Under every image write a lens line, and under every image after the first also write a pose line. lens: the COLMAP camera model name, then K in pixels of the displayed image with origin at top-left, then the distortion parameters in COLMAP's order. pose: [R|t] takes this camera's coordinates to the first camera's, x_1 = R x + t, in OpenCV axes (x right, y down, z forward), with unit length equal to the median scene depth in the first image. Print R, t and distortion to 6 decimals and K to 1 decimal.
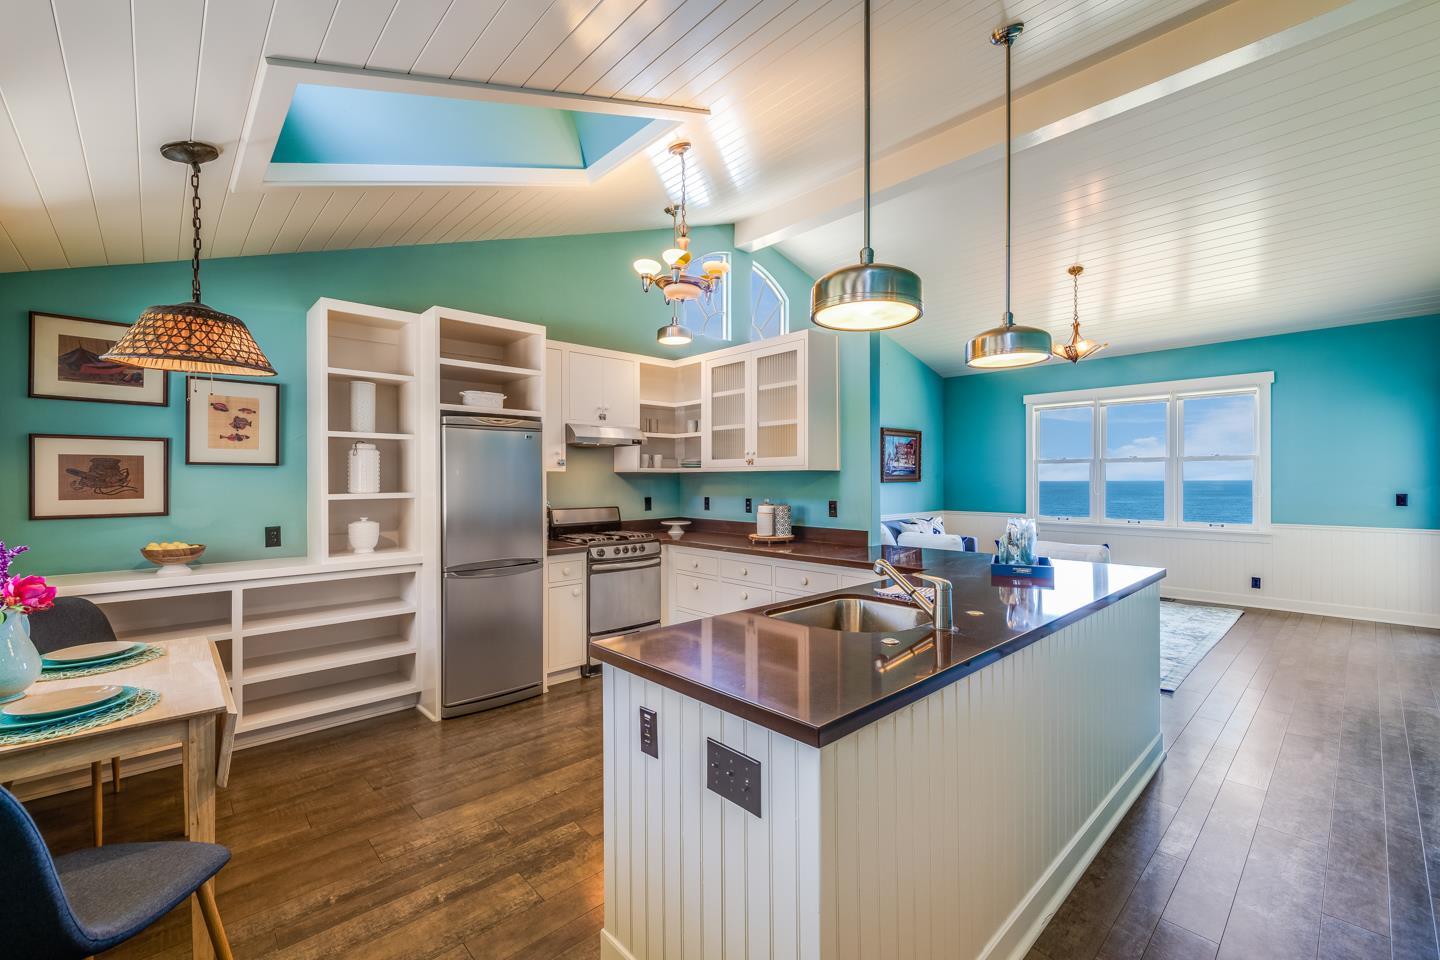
lens RADIAL K [[596.6, 0, 724.6], [0, 596.6, 476.2], [0, 0, 1]] dist [0.003283, -0.001147]
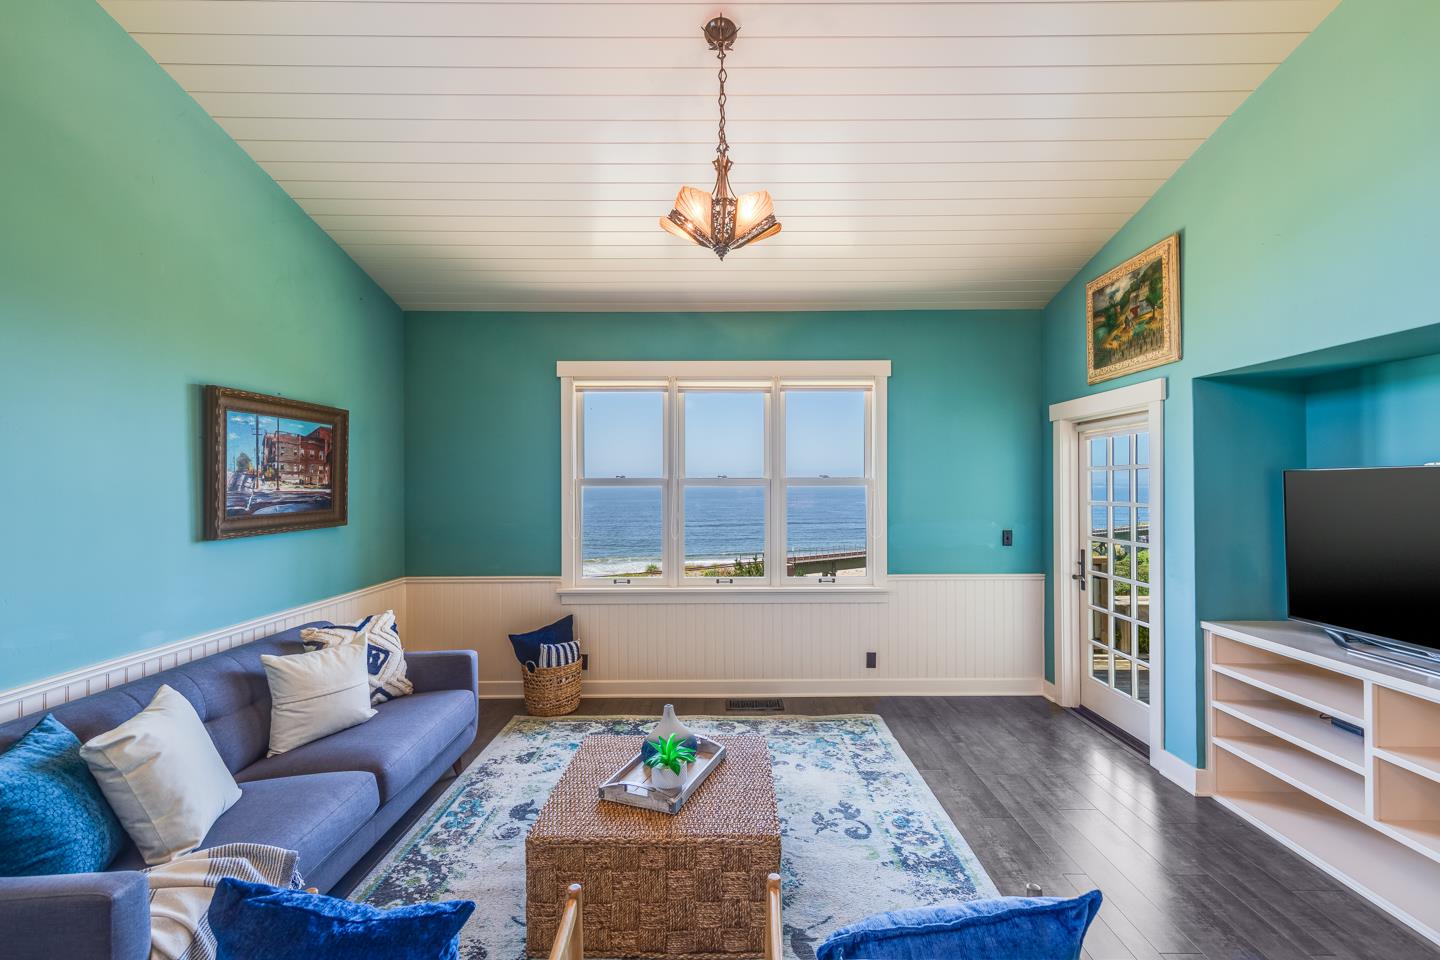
lens RADIAL K [[596.6, 0, 721.4], [0, 596.6, 488.8], [0, 0, 1]] dist [0.003283, -0.001147]
pose [[0.690297, -0.004831, 0.723510, 0.214854], [-0.000947, 0.999971, 0.007580, -0.023015], [-0.723525, -0.005917, 0.690272, 0.528941]]
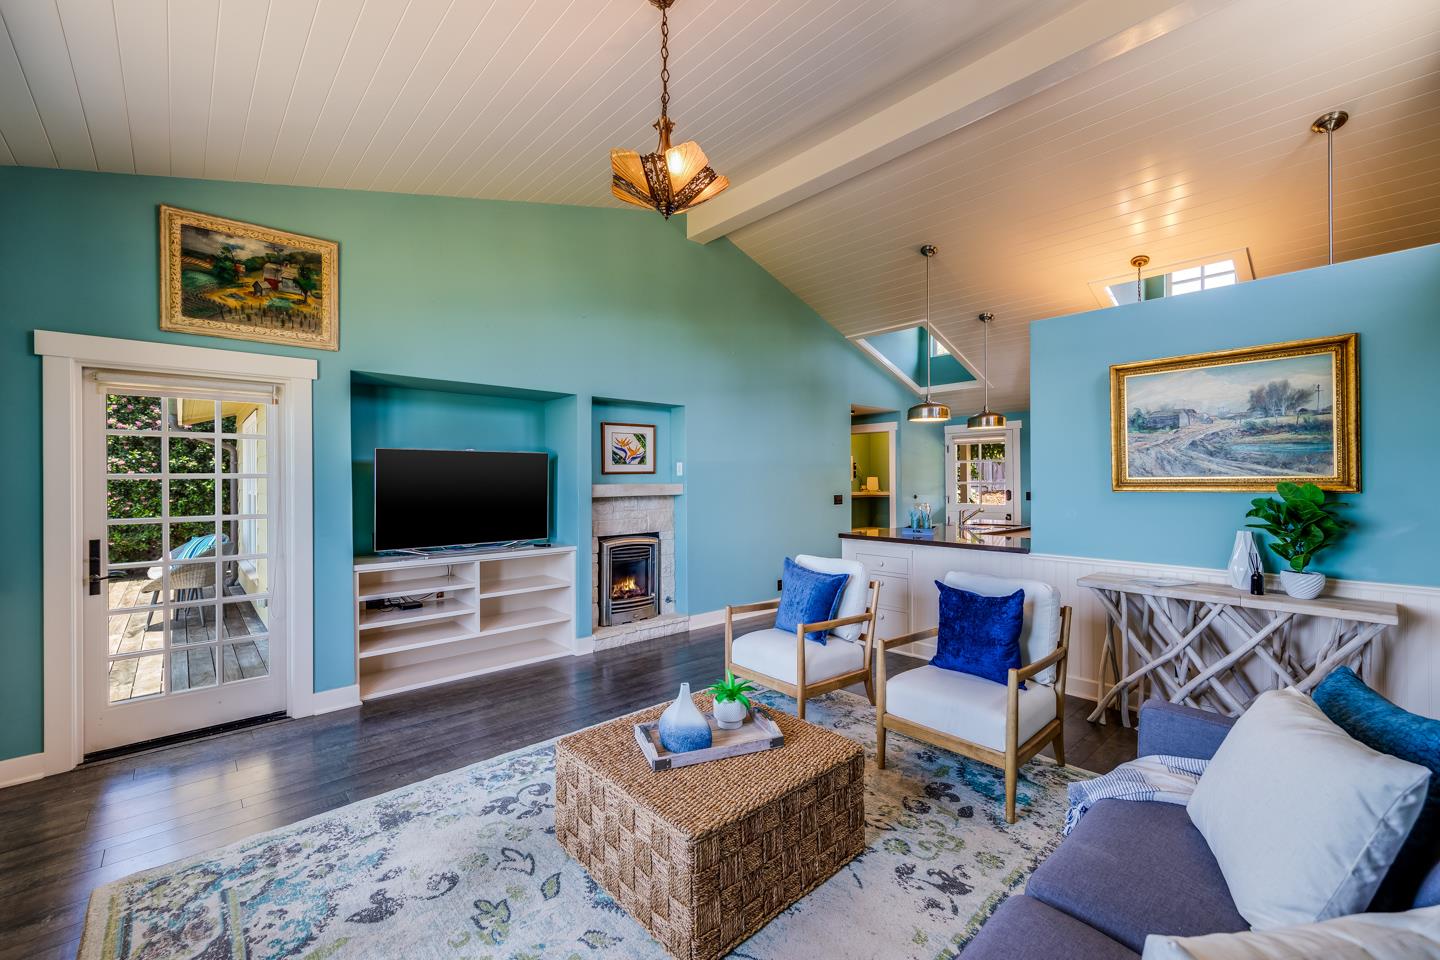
lens RADIAL K [[596.6, 0, 721.1], [0, 596.6, 480.8], [0, 0, 1]] dist [0.003283, -0.001147]
pose [[-0.999803, 0.007535, 0.018380, 0.403225], [0.007455, 0.999963, -0.004393, 0.000962], [-0.018413, -0.004255, -0.999821, 1.051577]]
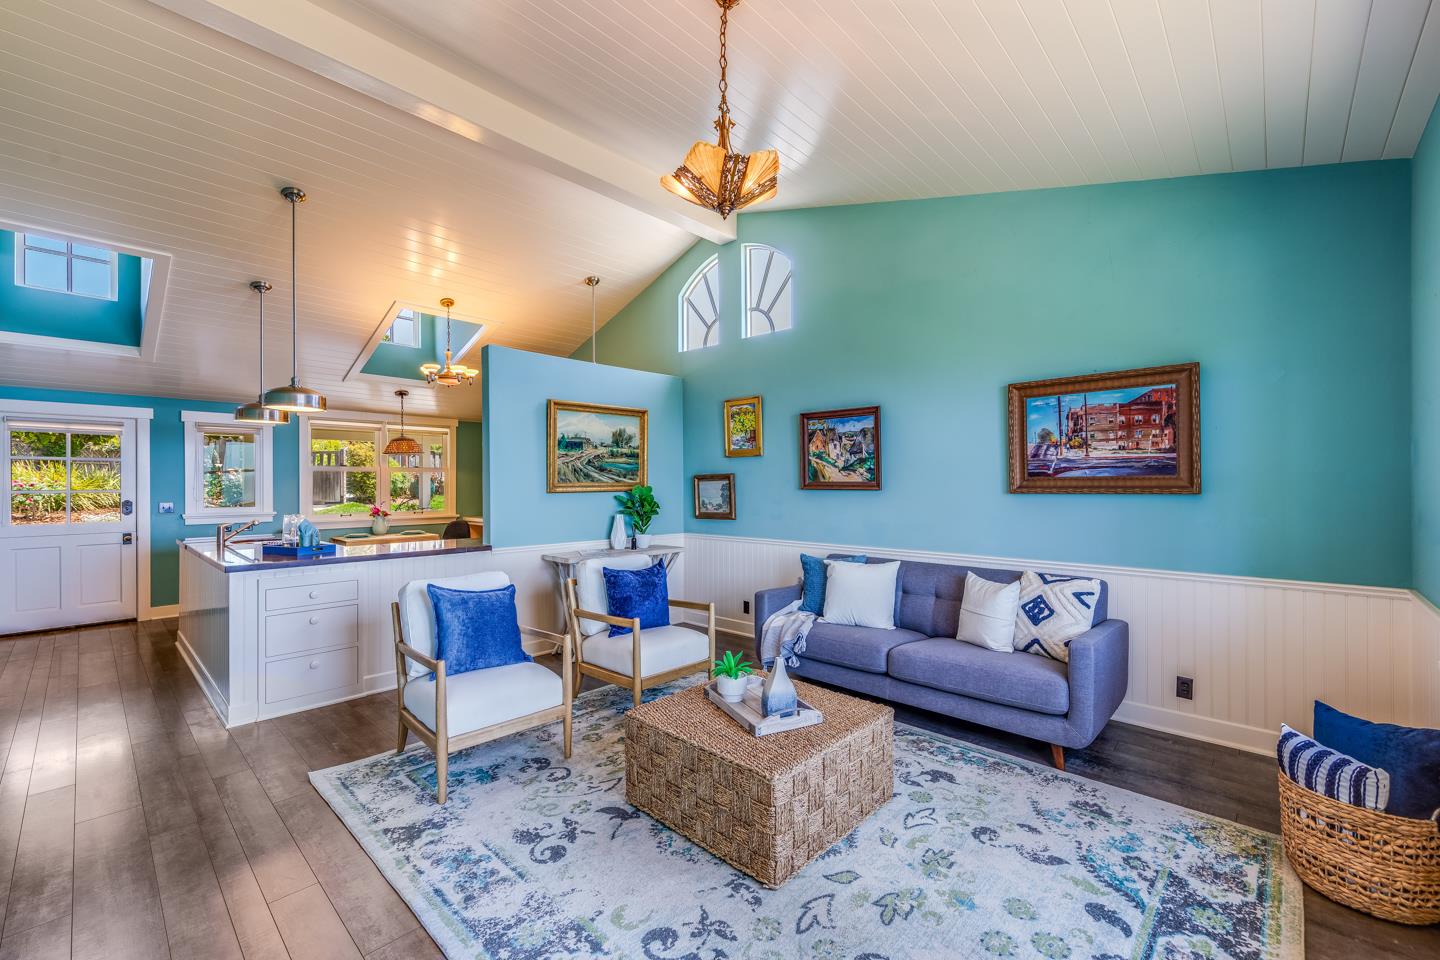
lens RADIAL K [[596.6, 0, 732.3], [0, 596.6, 486.4], [0, 0, 1]] dist [0.003283, -0.001147]
pose [[0.077959, 0.006520, -0.996935, 0.747938], [0.007358, 0.999948, 0.007115, -0.000441], [0.996929, -0.007890, 0.077907, 0.719155]]
